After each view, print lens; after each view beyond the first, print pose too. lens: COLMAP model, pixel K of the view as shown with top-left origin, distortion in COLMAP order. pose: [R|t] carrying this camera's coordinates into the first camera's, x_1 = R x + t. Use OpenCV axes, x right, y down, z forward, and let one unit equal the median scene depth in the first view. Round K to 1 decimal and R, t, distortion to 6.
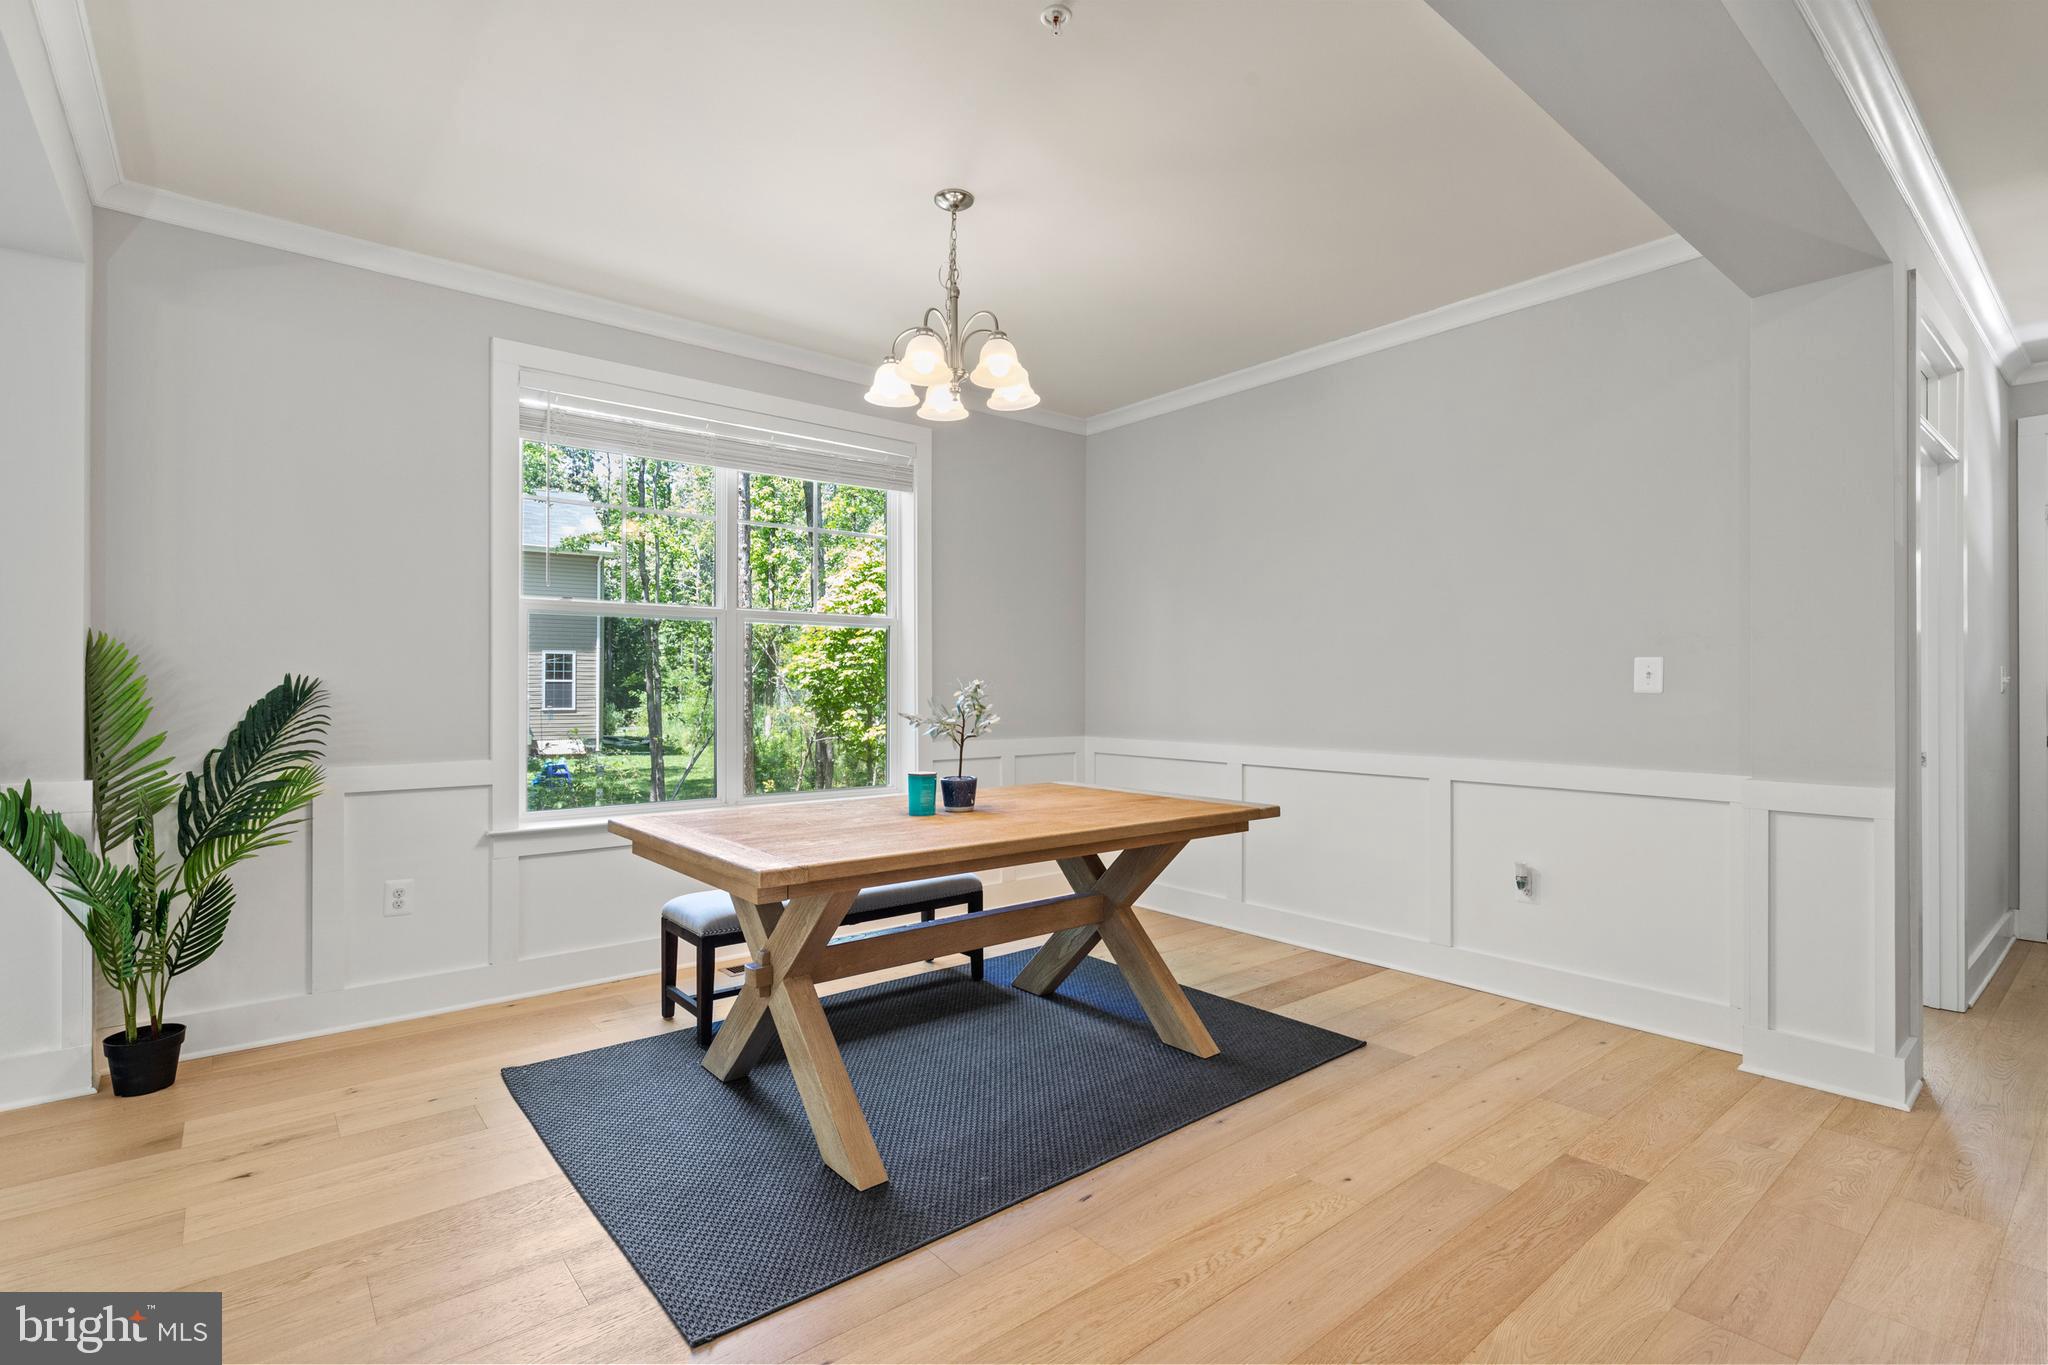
lens RADIAL K [[954.8, 0, 1010.0], [0, 954.8, 684.6], [0, 0, 1]] dist [0.000601, -0.000196]
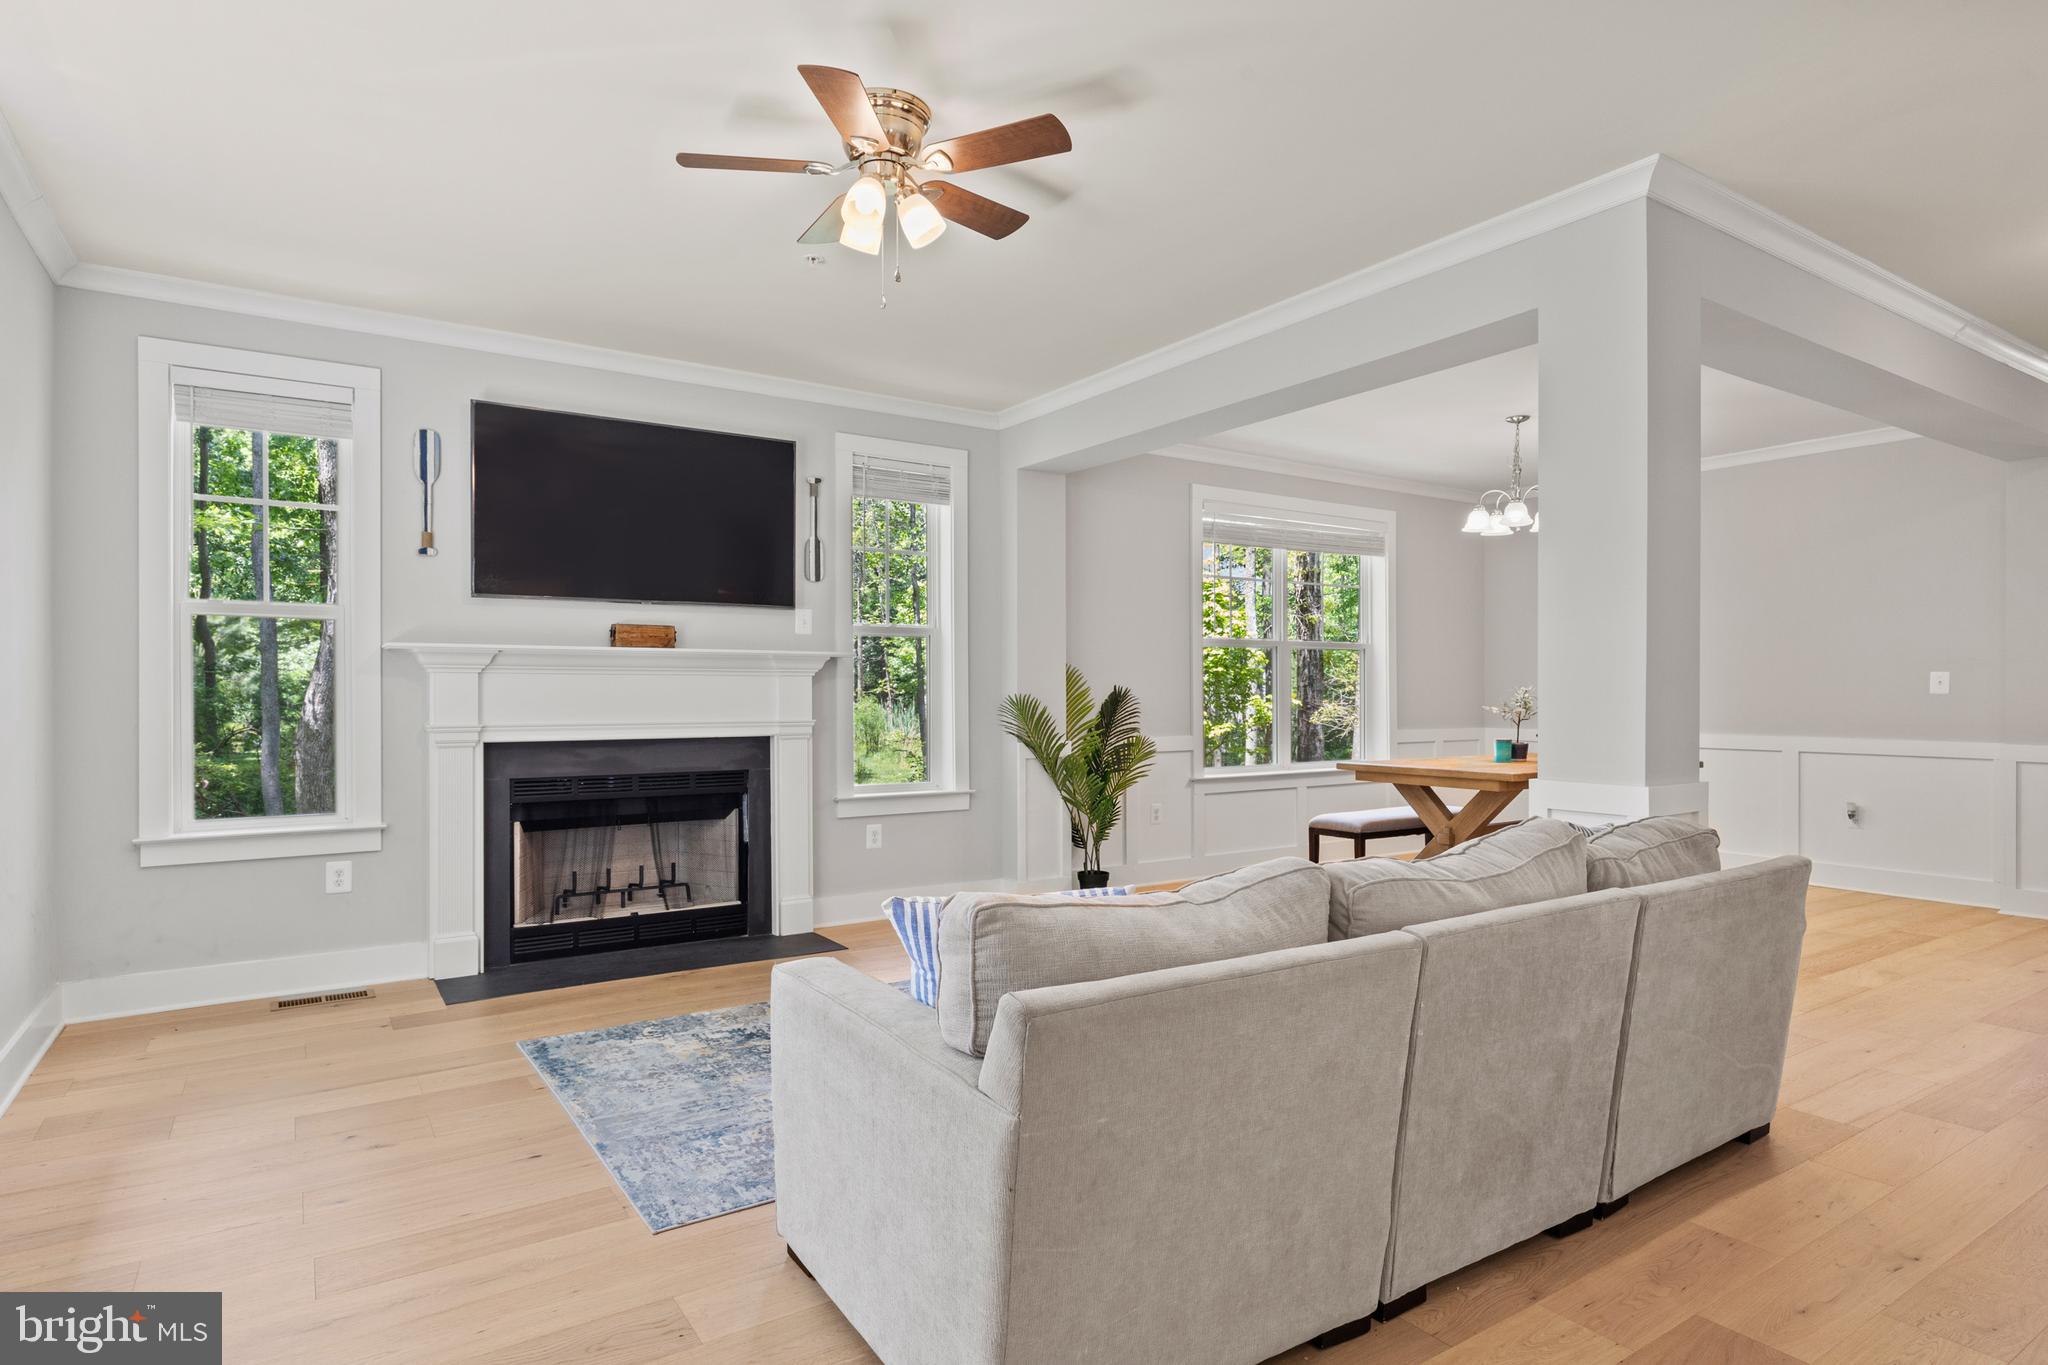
lens RADIAL K [[1120.9, 0, 1016.7], [0, 1120.9, 692.5], [0, 0, 1]] dist [0.015920, 0.001892]
pose [[0.995798, -0.002408, -0.091541, -0.757282], [0.002689, 0.999992, 0.002947, -0.003706], [0.091533, -0.003180, 0.995797, -1.121359]]
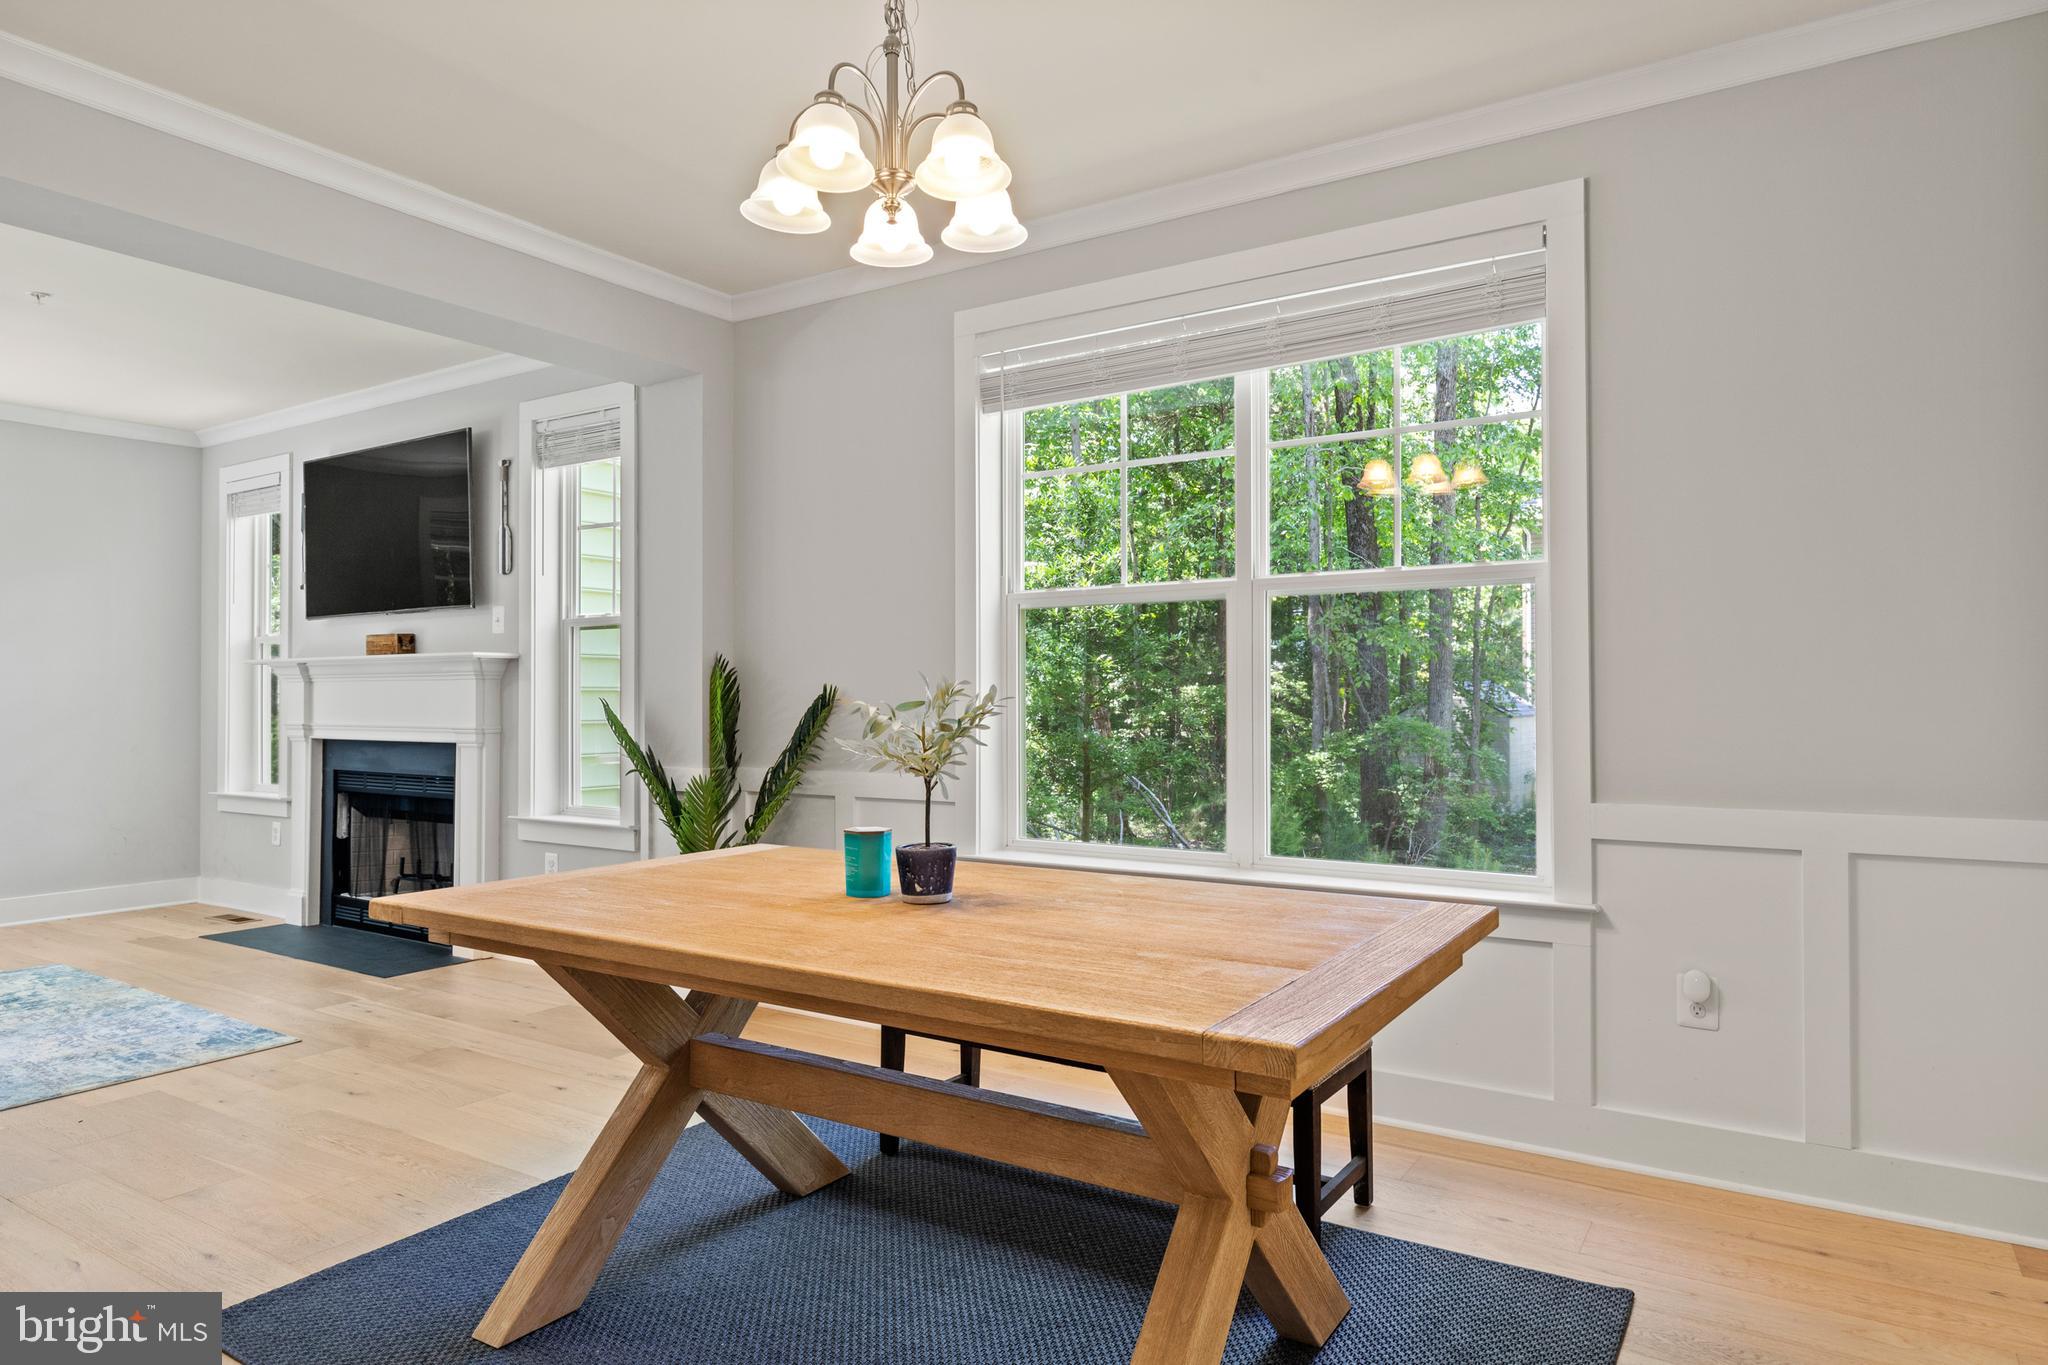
lens RADIAL K [[1229.4, 0, 1014.9], [0, 1229.4, 686.9], [0, 0, 1]] dist [-0.000913, 0.000284]
pose [[0.309184, -0.007315, -0.950974, 0.665314], [0.007830, 0.999956, -0.005145, 0.000952], [0.950970, -0.005856, 0.309227, 0.779785]]
